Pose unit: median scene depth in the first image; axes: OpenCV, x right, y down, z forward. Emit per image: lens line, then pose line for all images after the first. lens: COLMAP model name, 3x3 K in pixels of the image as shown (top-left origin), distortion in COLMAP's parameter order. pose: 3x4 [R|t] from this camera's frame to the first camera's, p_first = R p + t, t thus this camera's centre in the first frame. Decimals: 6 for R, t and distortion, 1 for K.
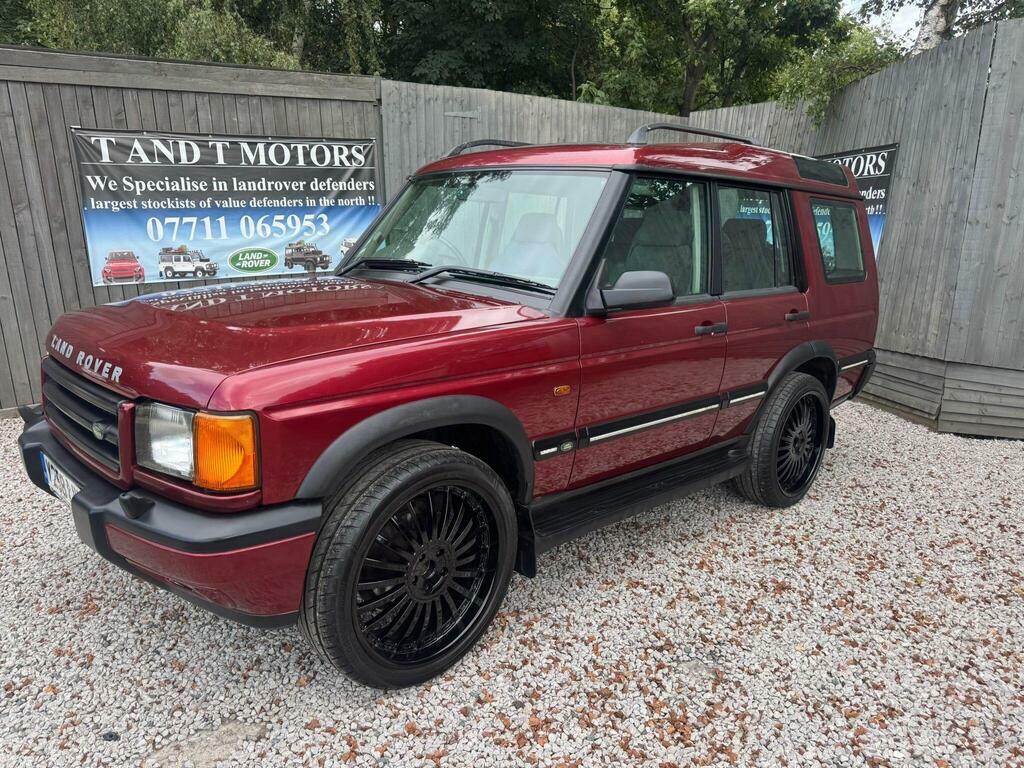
lens RADIAL K [[741.5, 0, 526.5], [0, 741.5, 384.0], [0, 0, 1]] dist [0.017125, -0.017862]
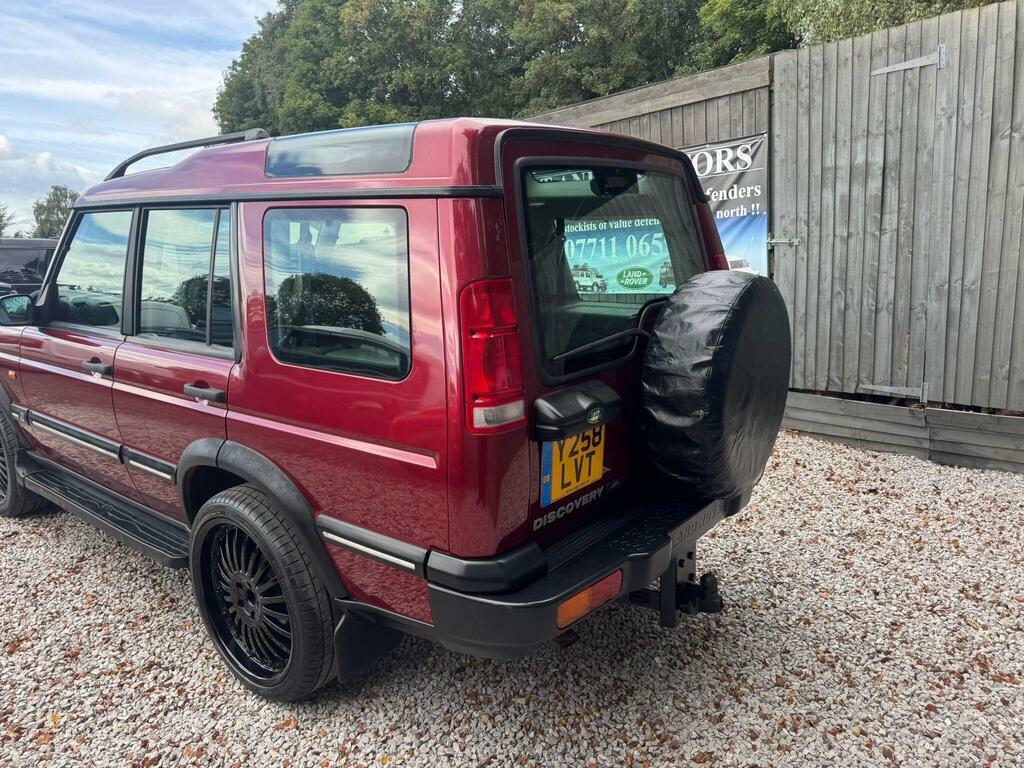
lens RADIAL K [[741.5, 0, 517.9], [0, 741.5, 376.2], [0, 0, 1]] dist [0.017125, -0.017862]
pose [[0.144885, 0.167193, -0.975220, 0.692537], [-0.177867, 0.973965, 0.140553, -0.166694], [0.973330, 0.153095, 0.170851, 0.770234]]
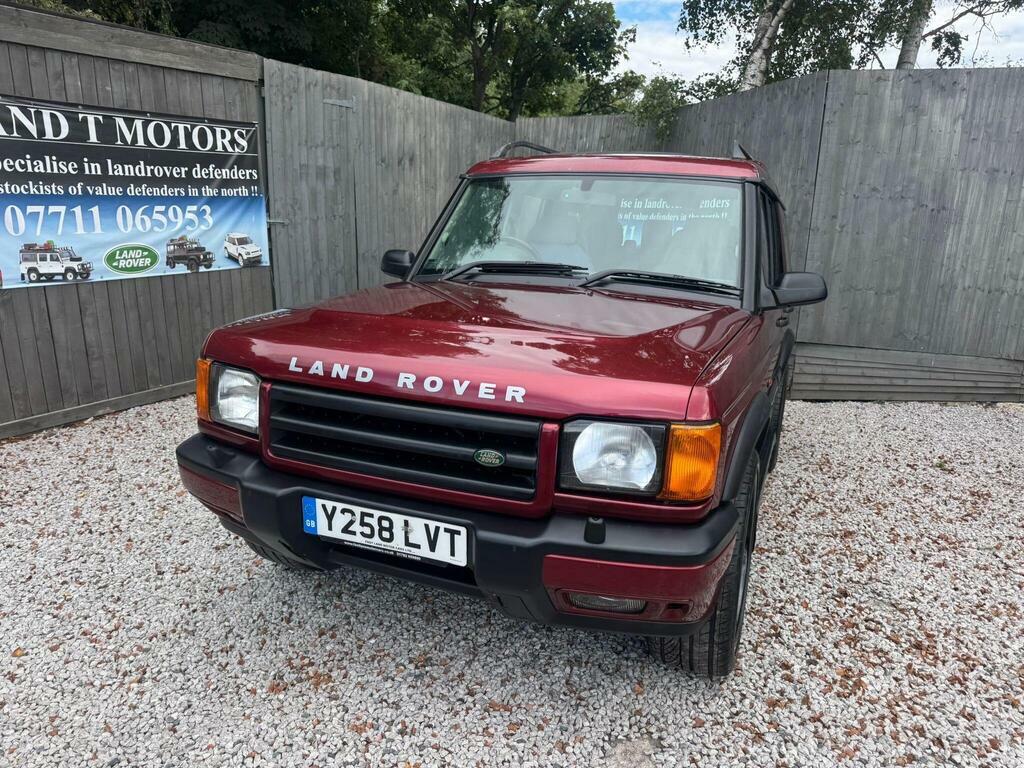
lens RADIAL K [[741.5, 0, 539.2], [0, 741.5, 376.4], [0, 0, 1]] dist [0.017125, -0.017862]
pose [[0.908527, -0.065324, 0.412688, -0.340166], [0.066308, 0.997728, 0.011953, -0.016369], [-0.412531, 0.016504, 0.910794, 0.059117]]
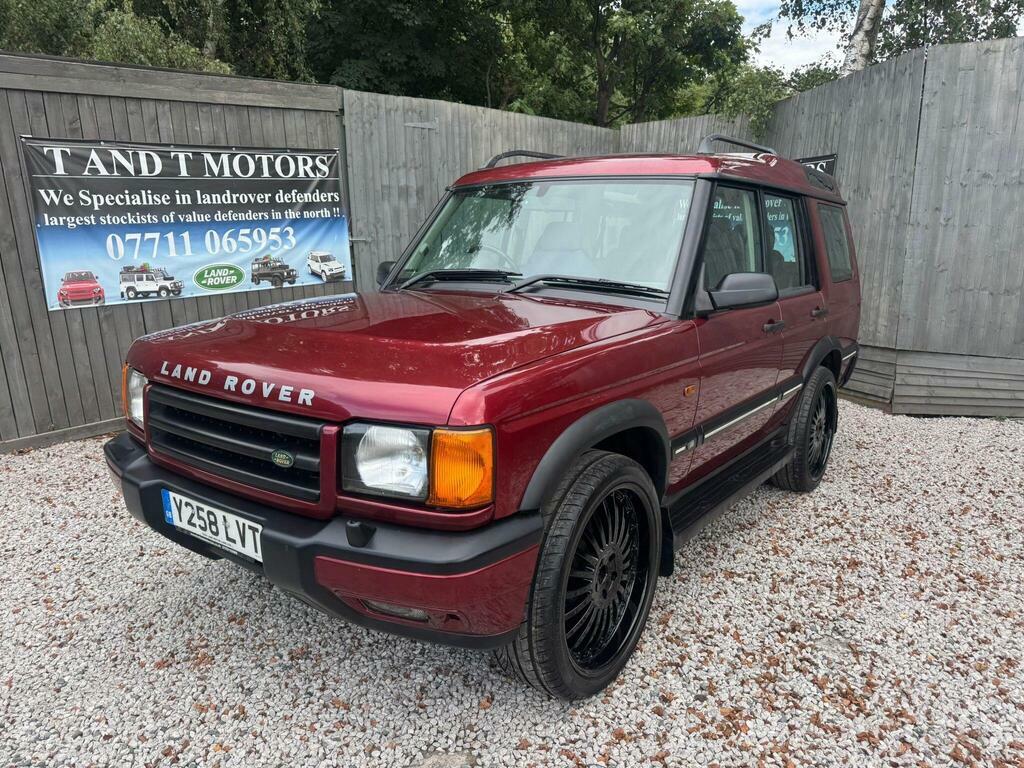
lens RADIAL K [[741.5, 0, 537.8], [0, 741.5, 372.3], [0, 0, 1]] dist [0.017125, -0.017862]
pose [[0.982687, -0.052229, 0.177758, -0.161589], [0.057144, 0.998109, -0.022638, -0.002187], [-0.176240, 0.032404, 0.983814, 0.008149]]
